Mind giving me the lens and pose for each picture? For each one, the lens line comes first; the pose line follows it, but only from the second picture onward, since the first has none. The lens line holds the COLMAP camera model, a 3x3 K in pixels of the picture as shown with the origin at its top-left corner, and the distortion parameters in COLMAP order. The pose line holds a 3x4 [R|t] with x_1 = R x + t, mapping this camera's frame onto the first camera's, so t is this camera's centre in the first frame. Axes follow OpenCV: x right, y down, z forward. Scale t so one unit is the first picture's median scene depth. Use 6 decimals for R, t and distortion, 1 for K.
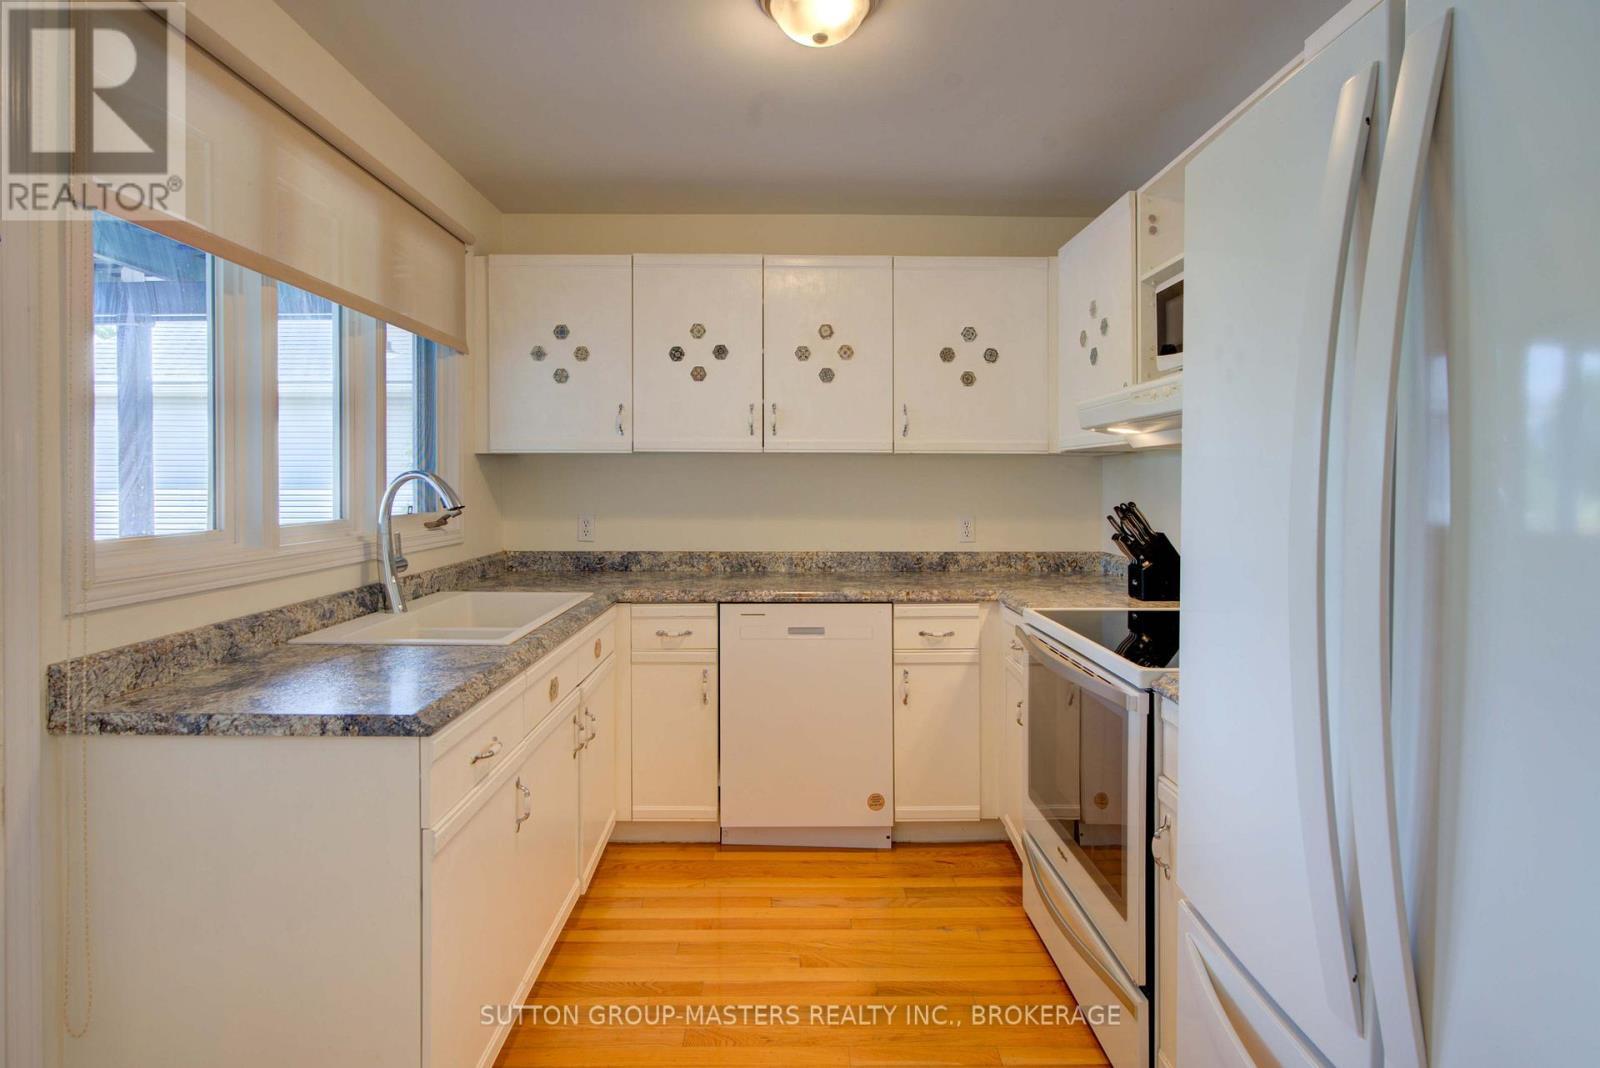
lens RADIAL K [[777.9, 0, 794.7], [0, 777.9, 477.6], [0, 0, 1]] dist [0.003804, 0.000108]
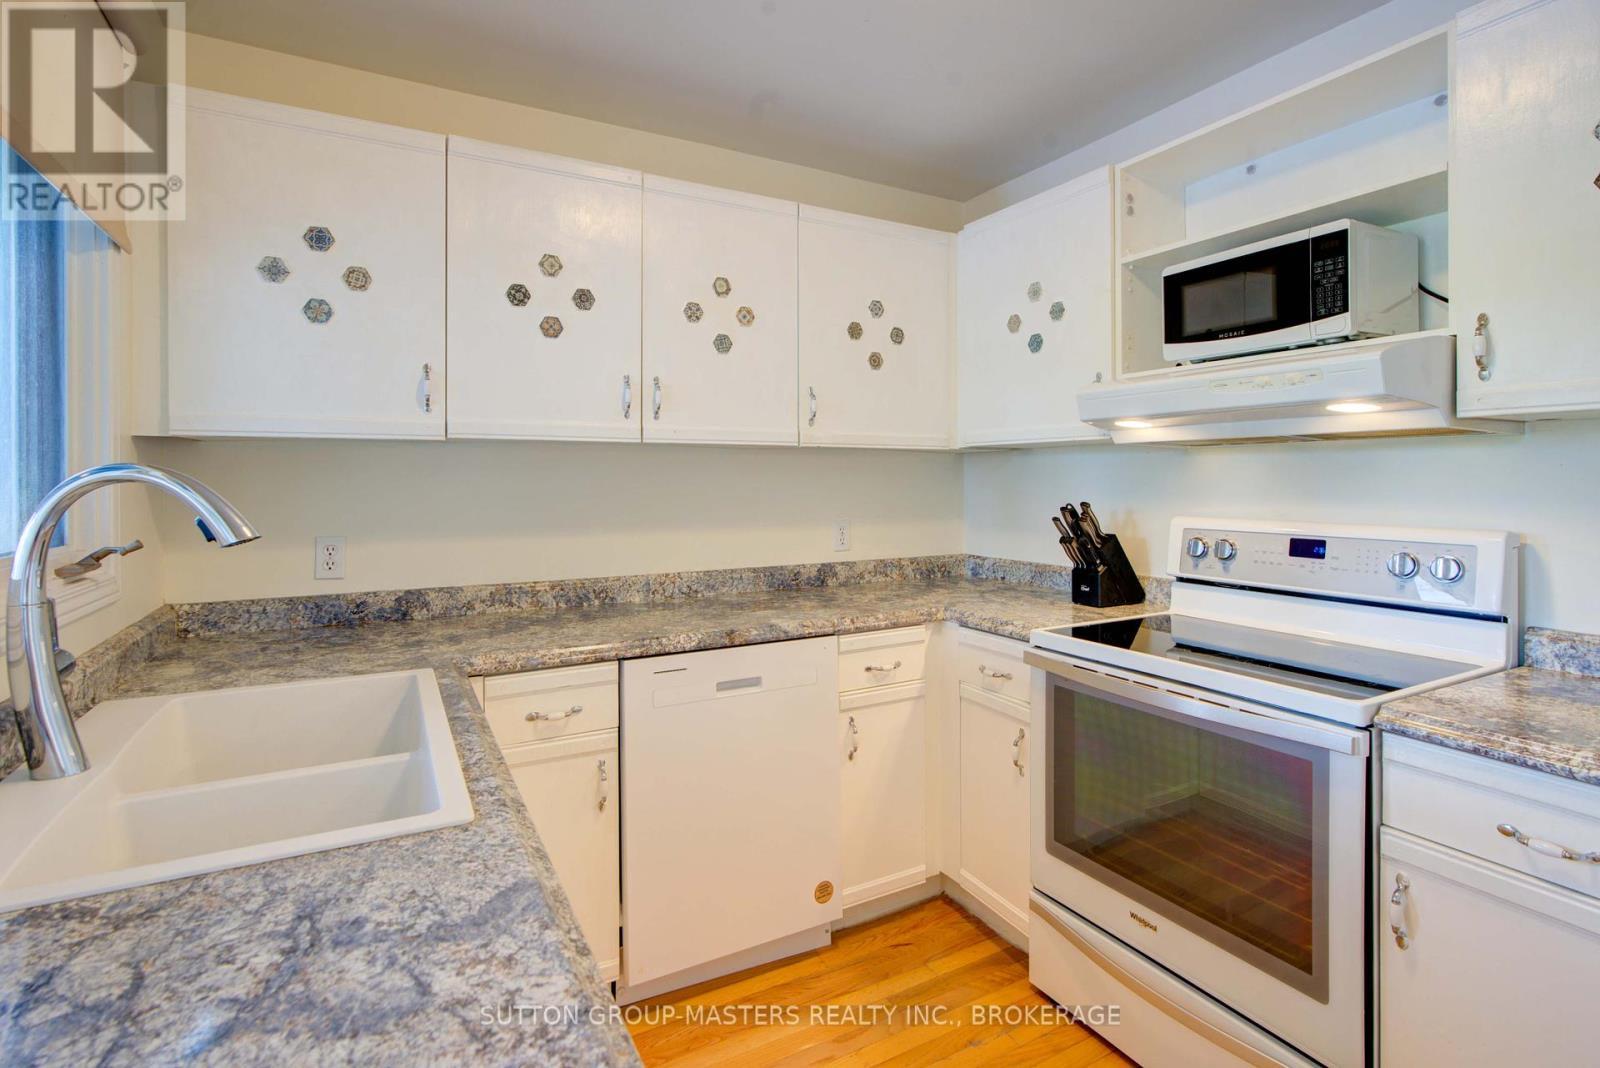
lens RADIAL K [[779.9, 0, 796.5], [0, 779.9, 469.2], [0, 0, 1]] dist [0.001463, 0.000449]
pose [[0.879534, 0.000999, 0.475836, -0.261813], [0.002813, 0.999969, -0.007298, -0.001701], [-0.475828, 0.007758, 0.879504, 0.288044]]
